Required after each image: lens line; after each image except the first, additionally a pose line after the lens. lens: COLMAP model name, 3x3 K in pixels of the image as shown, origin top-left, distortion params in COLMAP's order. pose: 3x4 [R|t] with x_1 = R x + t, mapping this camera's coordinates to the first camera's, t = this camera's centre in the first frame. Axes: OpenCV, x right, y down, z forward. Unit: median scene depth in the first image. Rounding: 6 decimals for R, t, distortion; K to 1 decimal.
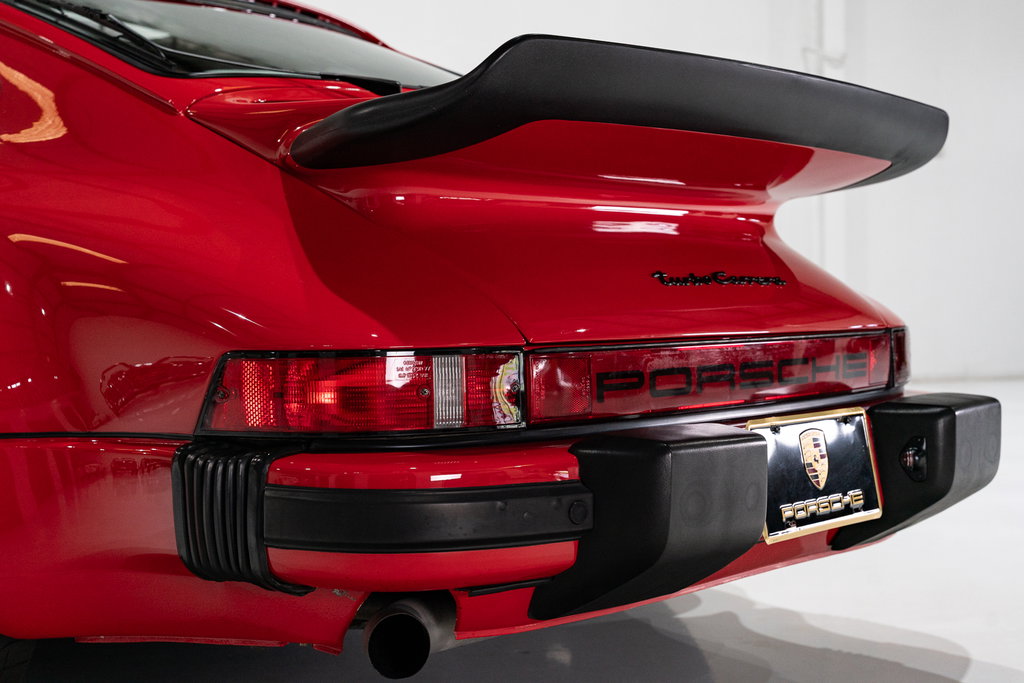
lens RADIAL K [[1445.4, 0, 513.9], [0, 1445.4, 346.1], [0, 0, 1]] dist [0.020440, 0.000000]
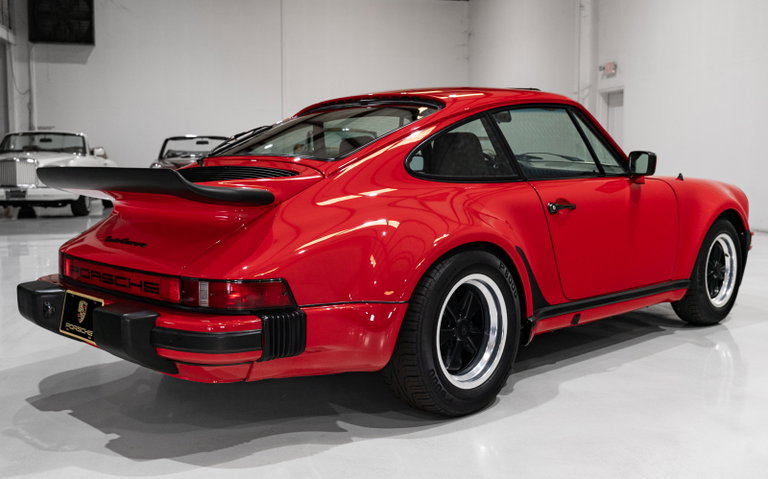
lens RADIAL K [[806.9, 0, 390.1], [0, 806.9, 224.9], [0, 0, 1]] dist [0.015477, 0.000000]
pose [[-0.072831, 0.085120, -0.993705, 1.700239], [-0.046661, 0.994969, 0.088648, -0.249212], [0.996252, 0.052824, -0.068493, 1.730834]]
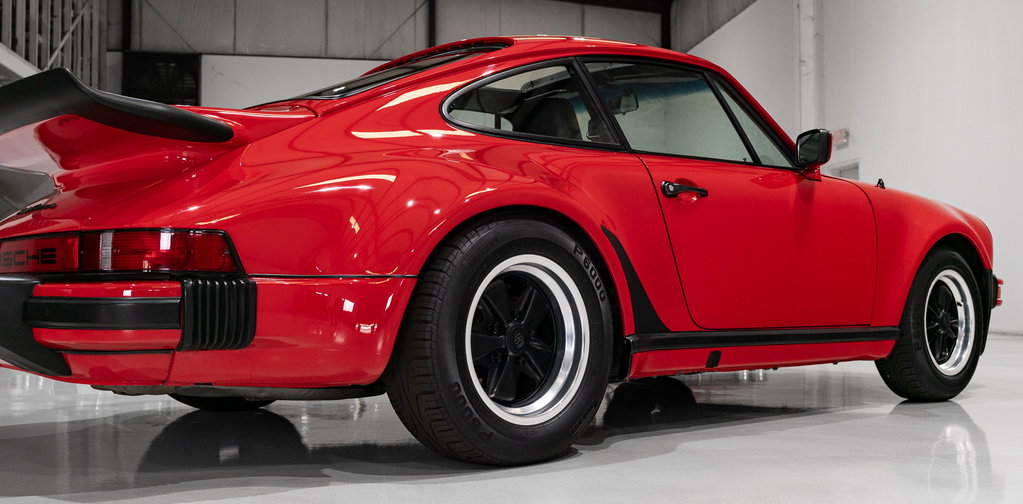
lens RADIAL K [[1021.6, 0, 518.2], [0, 1021.6, 248.0], [0, 0, 1]] dist [0.004767, 0.000000]
pose [[-0.140126, -0.039088, -0.989362, 1.475406], [-0.043973, 0.998480, -0.033221, 0.021590], [0.989157, 0.038850, -0.141632, 1.972101]]
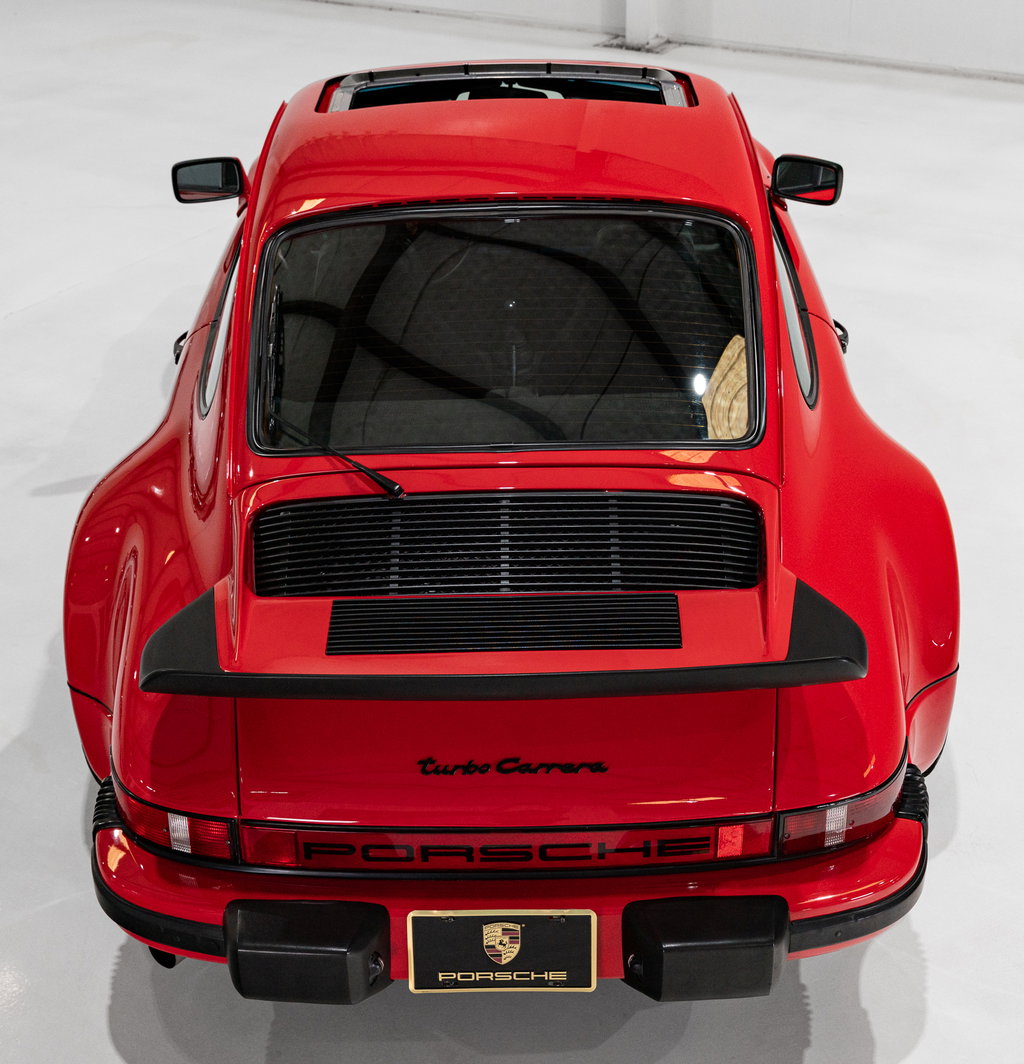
lens RADIAL K [[1666.6, 0, 510.8], [0, 1666.6, 540.5], [0, 0, 1]] dist [-0.000450, 0.000000]
pose [[0.651028, 0.359859, -0.668329, 1.082432], [-0.014813, 0.886332, 0.462813, -0.919549], [0.758909, -0.291405, 0.582357, 0.294004]]
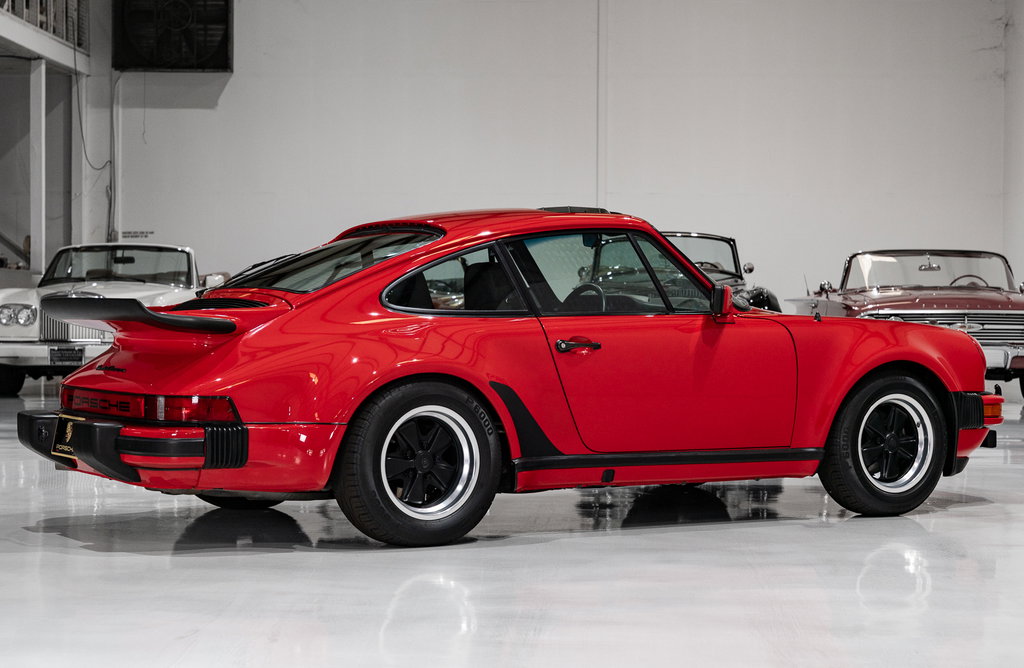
lens RADIAL K [[2084.6, 0, 505.9], [0, 2084.6, 328.2], [0, 0, 1]] dist [0.085710, 0.000000]
pose [[-0.311615, 0.017137, -0.950054, 4.036267], [-0.046797, 0.998347, 0.033358, -0.318854], [0.949055, 0.054854, -0.310298, 3.228955]]
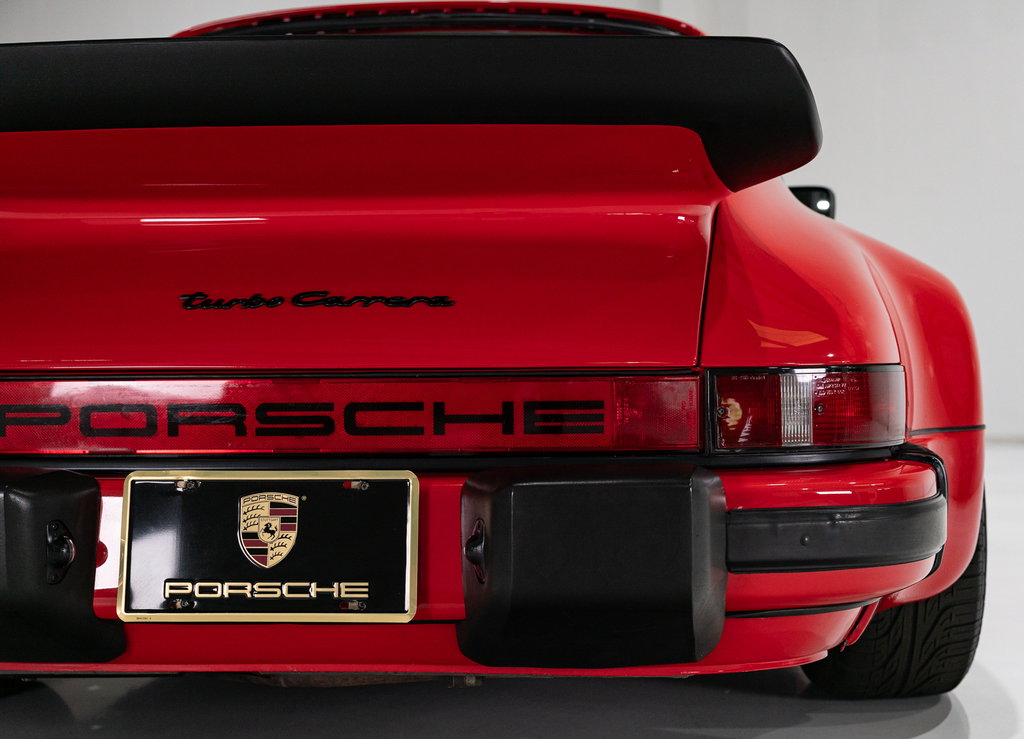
lens RADIAL K [[1534.0, 0, 544.4], [0, 1534.0, 384.4], [0, 0, 1]] dist [0.046248, 0.000000]
pose [[0.619353, 0.021599, -0.784816, 0.987641], [-0.029526, 0.999555, 0.004208, -0.008038], [0.784557, 0.020566, 0.619715, 0.630697]]
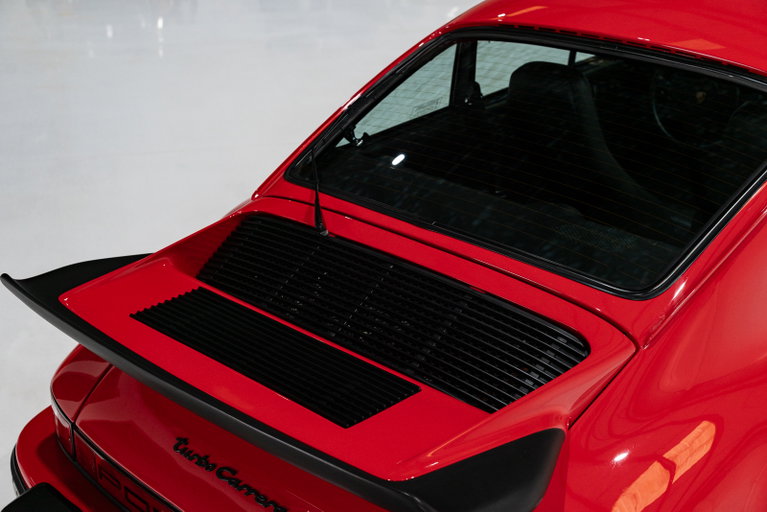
lens RADIAL K [[1082.7, 0, 387.7], [0, 1082.7, 255.6], [0, 0, 1]] dist [0.020440, 0.000000]
pose [[-0.018036, 0.418135, -0.908206, 1.023761], [-0.053951, 0.906623, 0.418478, -0.693741], [0.998381, 0.056546, 0.006207, 1.238654]]
